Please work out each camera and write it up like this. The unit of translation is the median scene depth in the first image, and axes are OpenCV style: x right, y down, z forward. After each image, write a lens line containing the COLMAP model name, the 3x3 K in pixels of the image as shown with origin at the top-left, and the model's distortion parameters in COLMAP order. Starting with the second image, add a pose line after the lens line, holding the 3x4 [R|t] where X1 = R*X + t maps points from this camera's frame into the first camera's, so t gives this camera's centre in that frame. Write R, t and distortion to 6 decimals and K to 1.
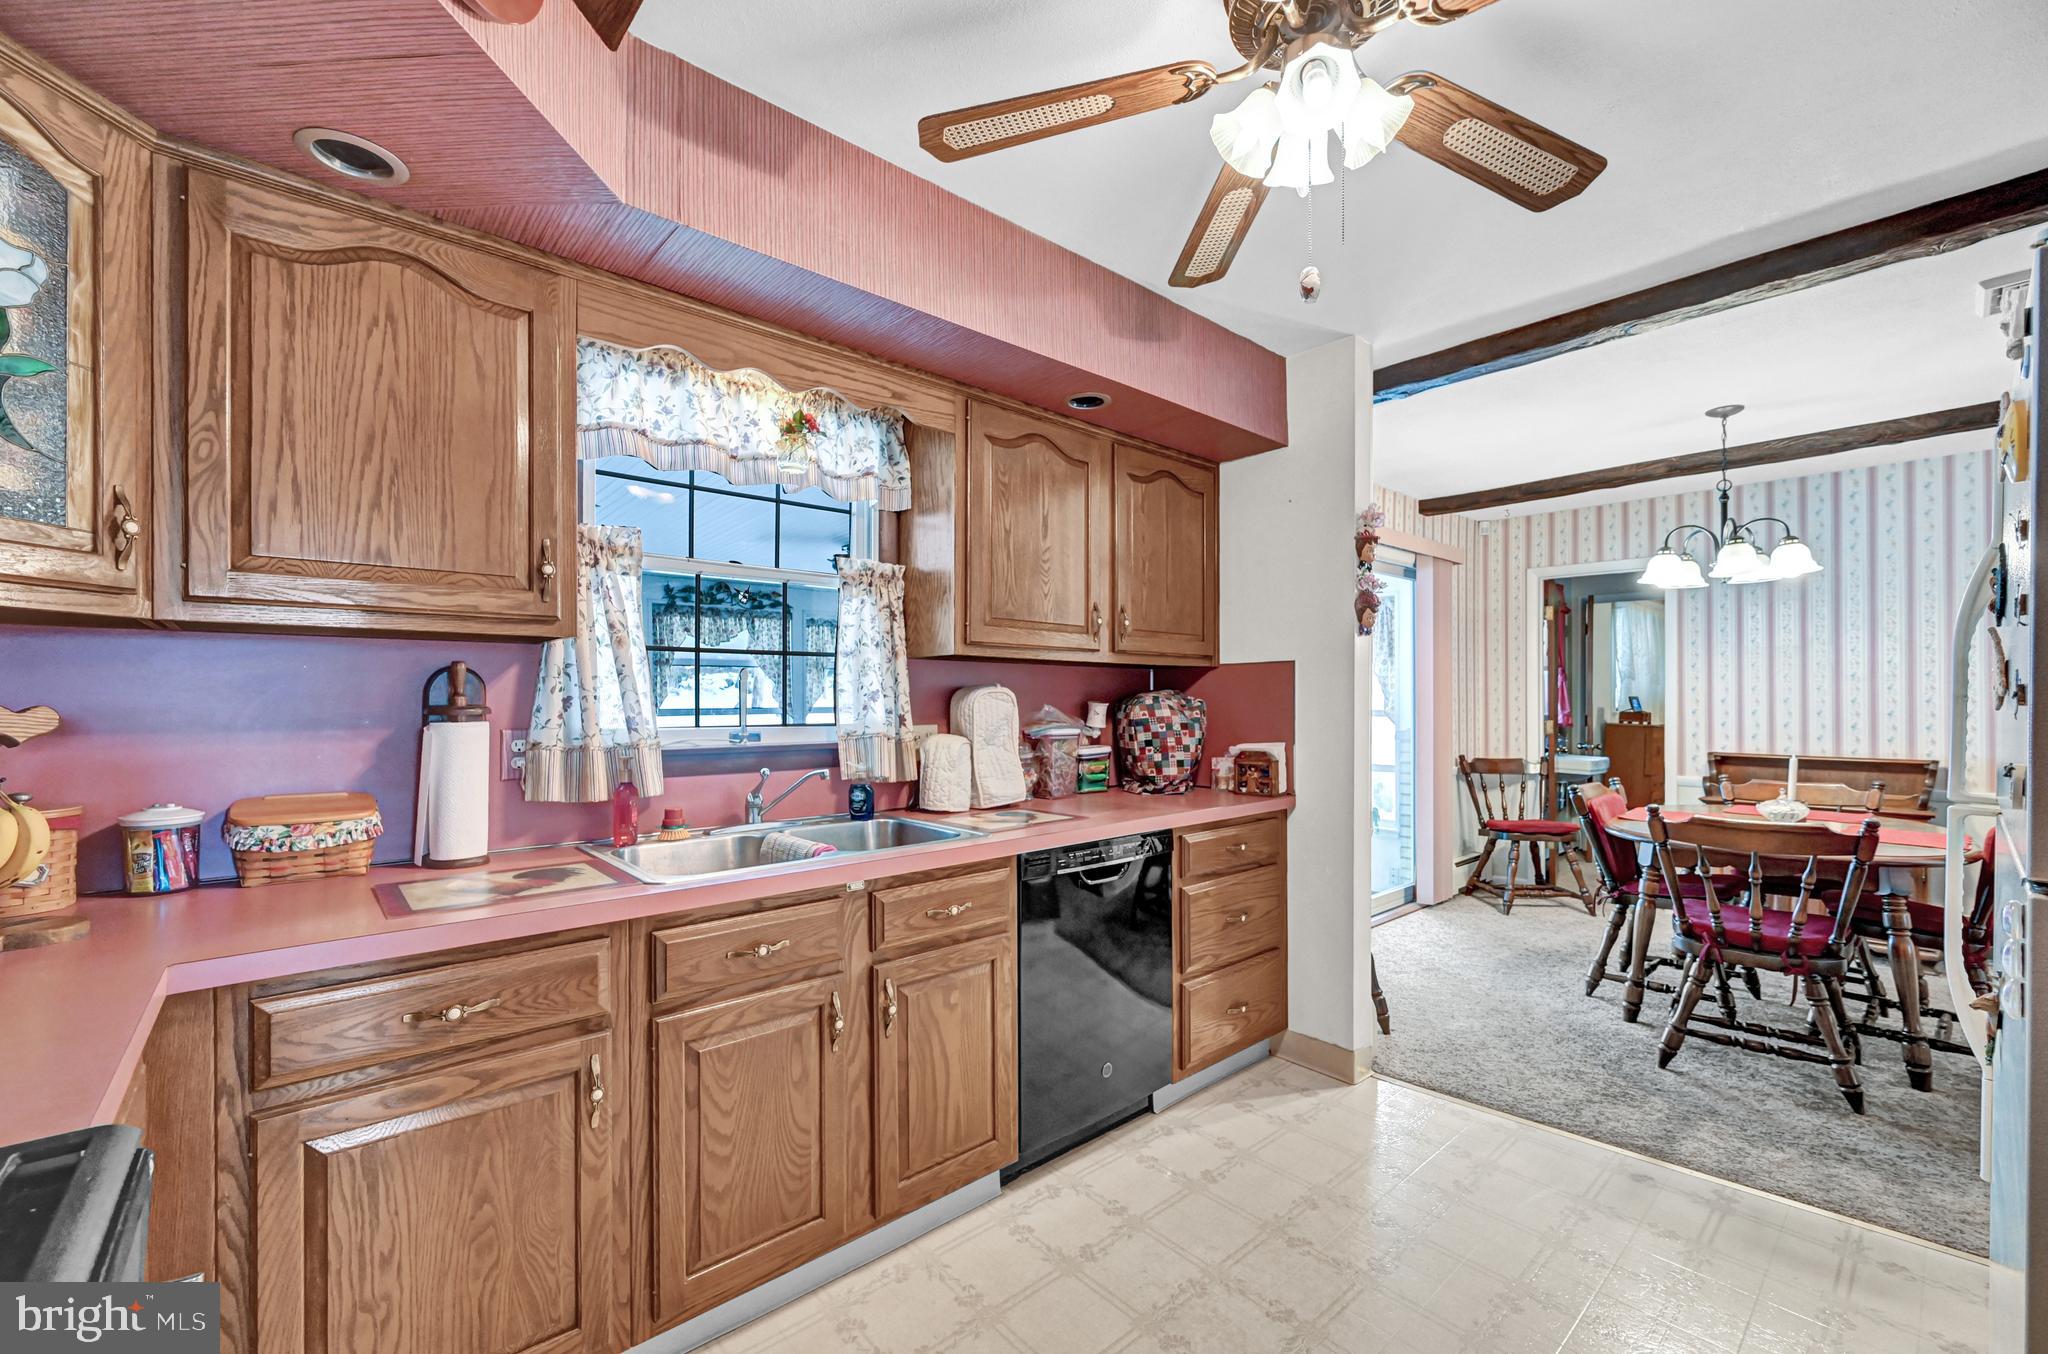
lens RADIAL K [[822.7, 0, 1042.8], [0, 822.7, 705.1], [0, 0, 1]] dist [0.000923, 0.000185]
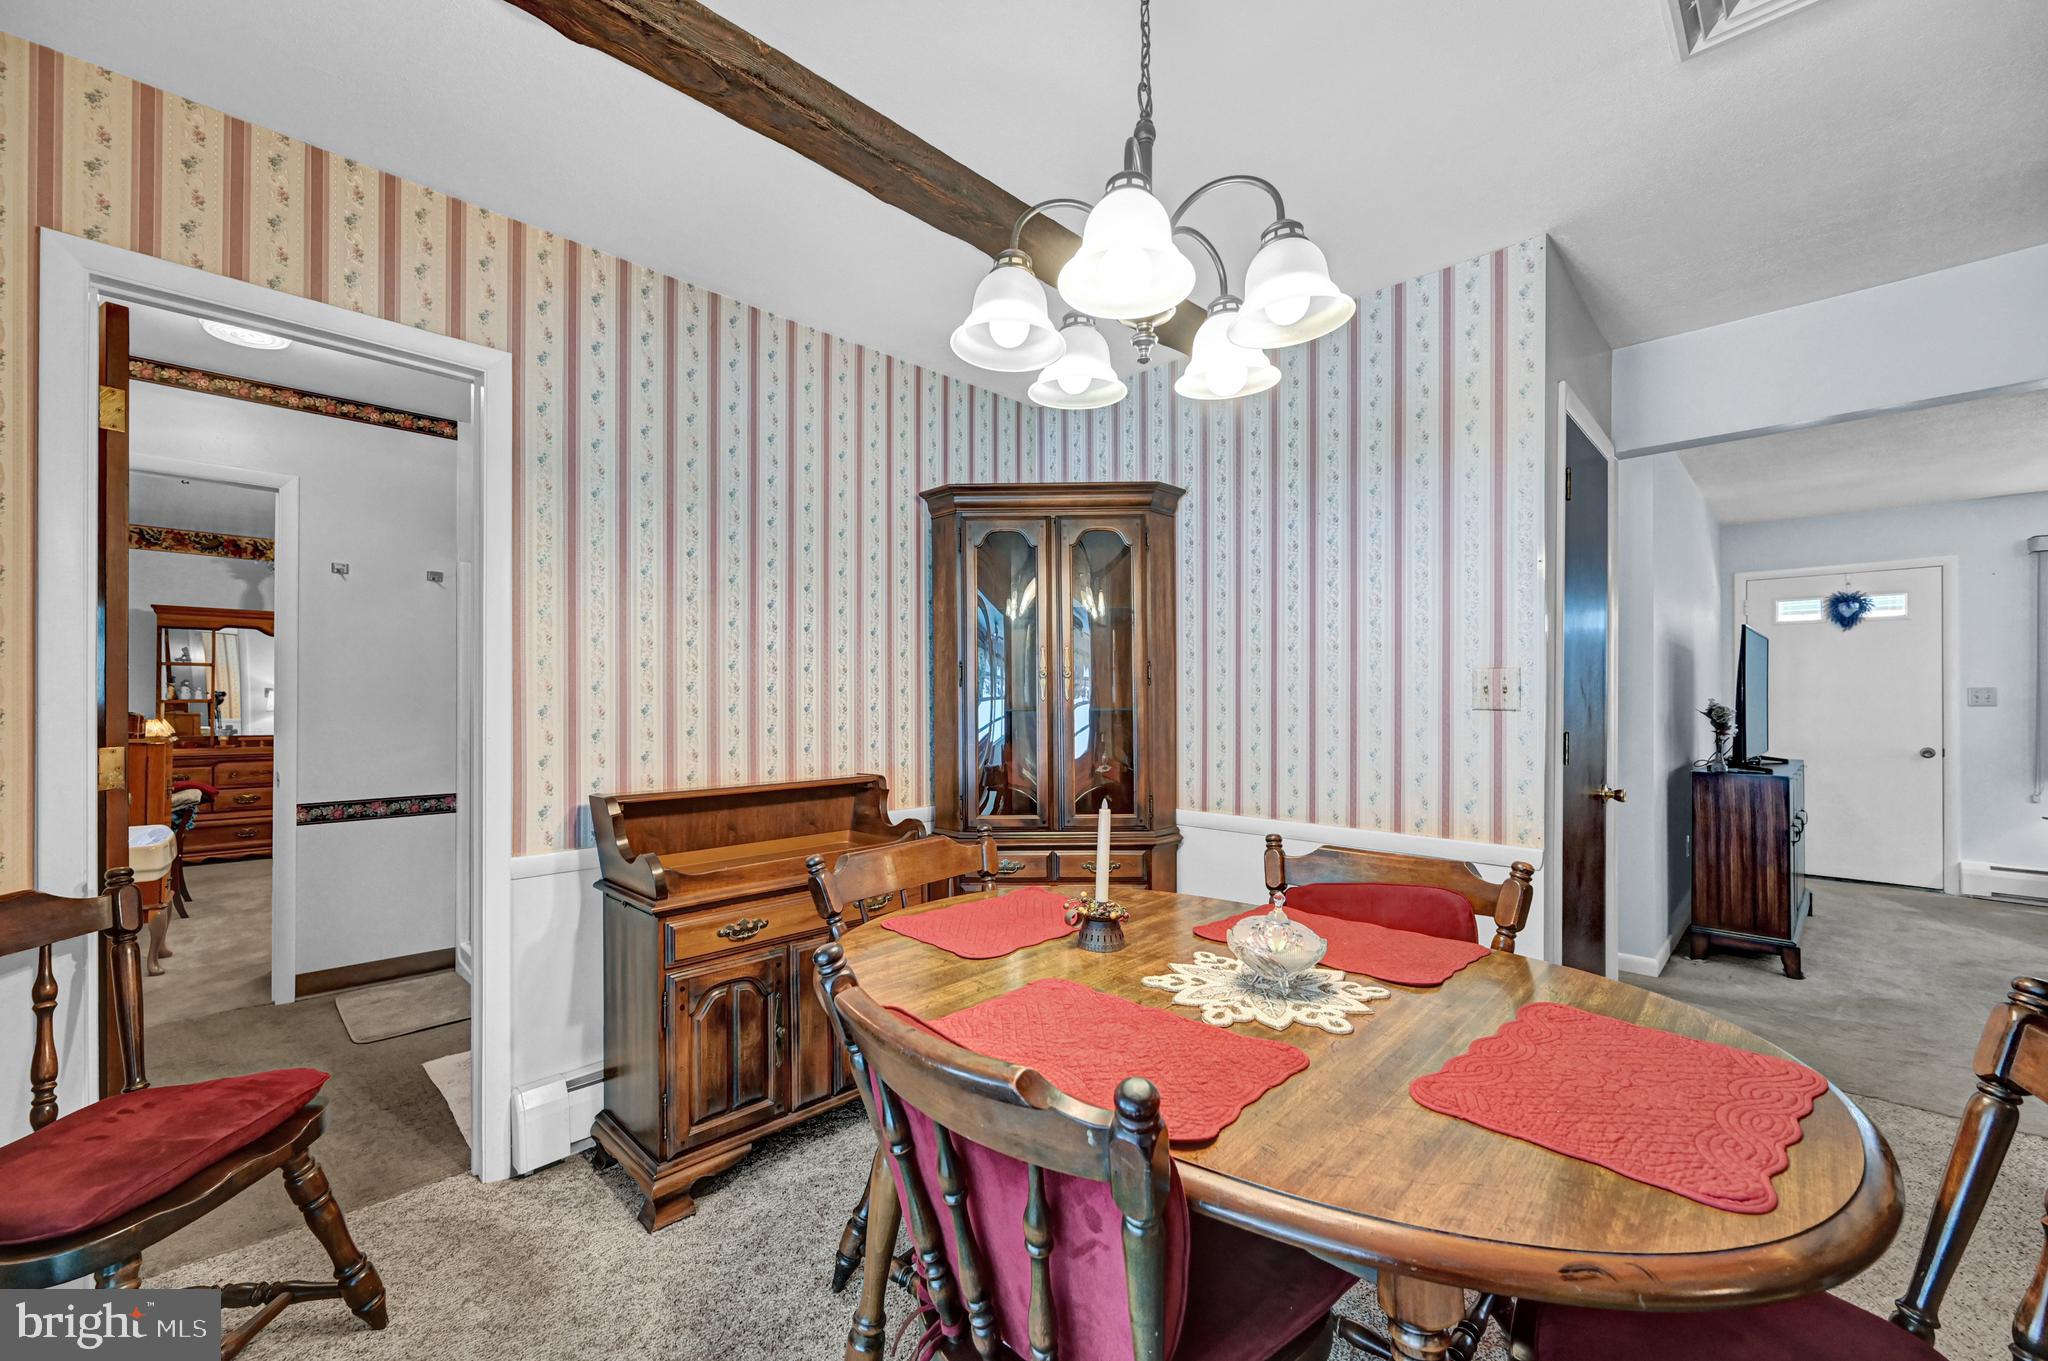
lens RADIAL K [[822.7, 0, 1010.3], [0, 822.7, 694.7], [0, 0, 1]] dist [0.000923, 0.000185]
pose [[-0.058860, 0.003209, 0.998261, 0.349777], [0.002869, 0.999991, -0.003046, 0.001731], [-0.998262, 0.002685, -0.058869, 0.841545]]
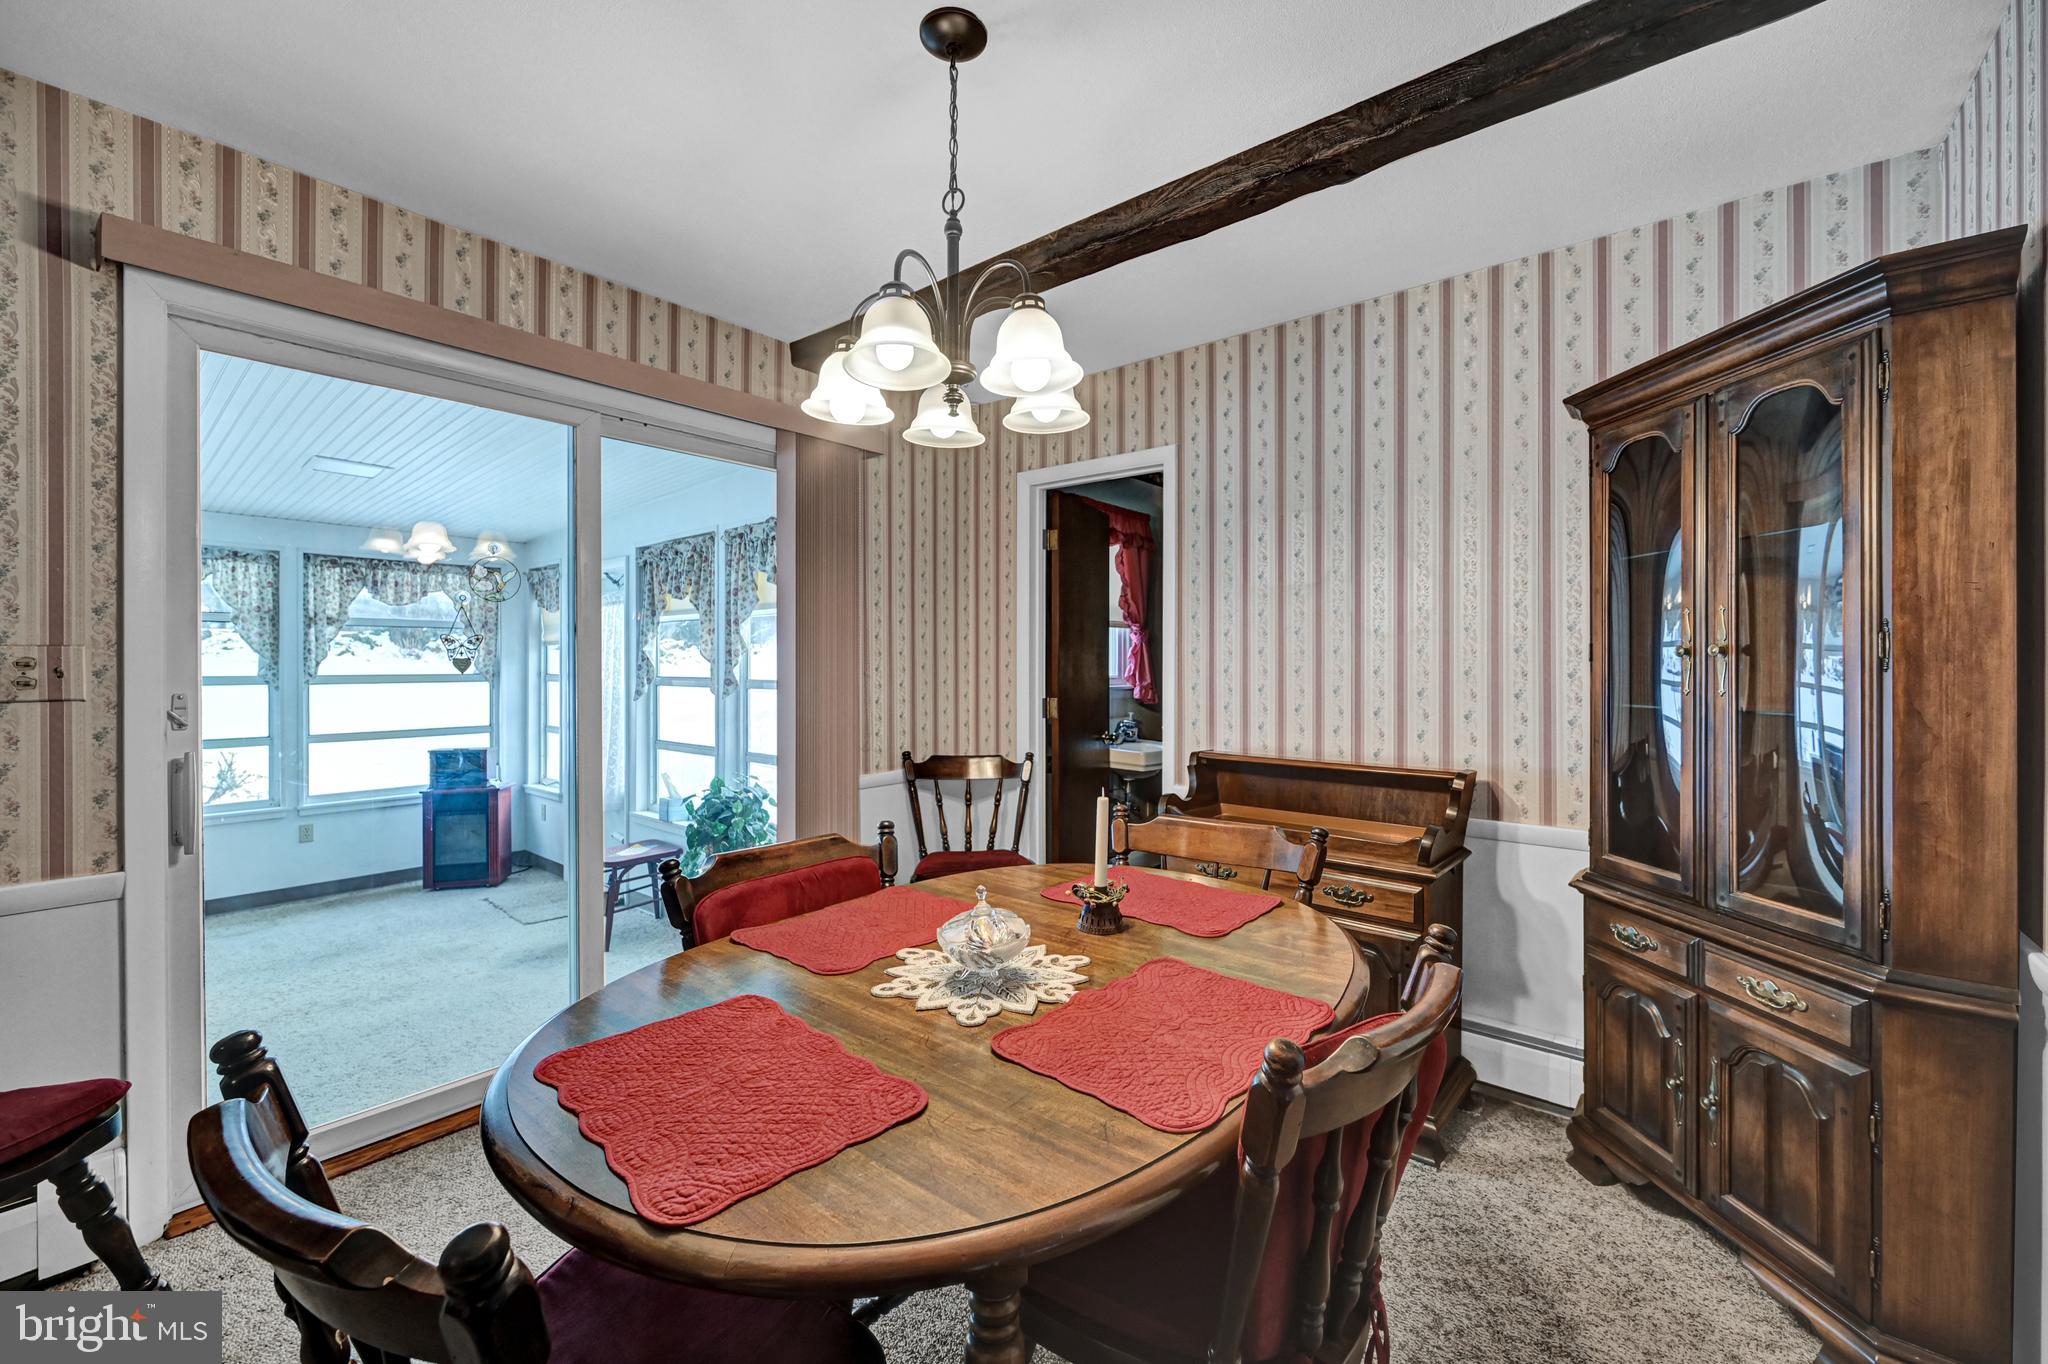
lens RADIAL K [[817.4, 0, 1017.4], [0, 817.4, 671.1], [0, 0, 1]] dist [-0.000532, 0.000149]
pose [[0.991848, -0.001088, 0.127421, 0.624478], [0.000256, 0.999979, 0.006550, -0.009233], [-0.127425, -0.006464, 0.991827, 0.413453]]
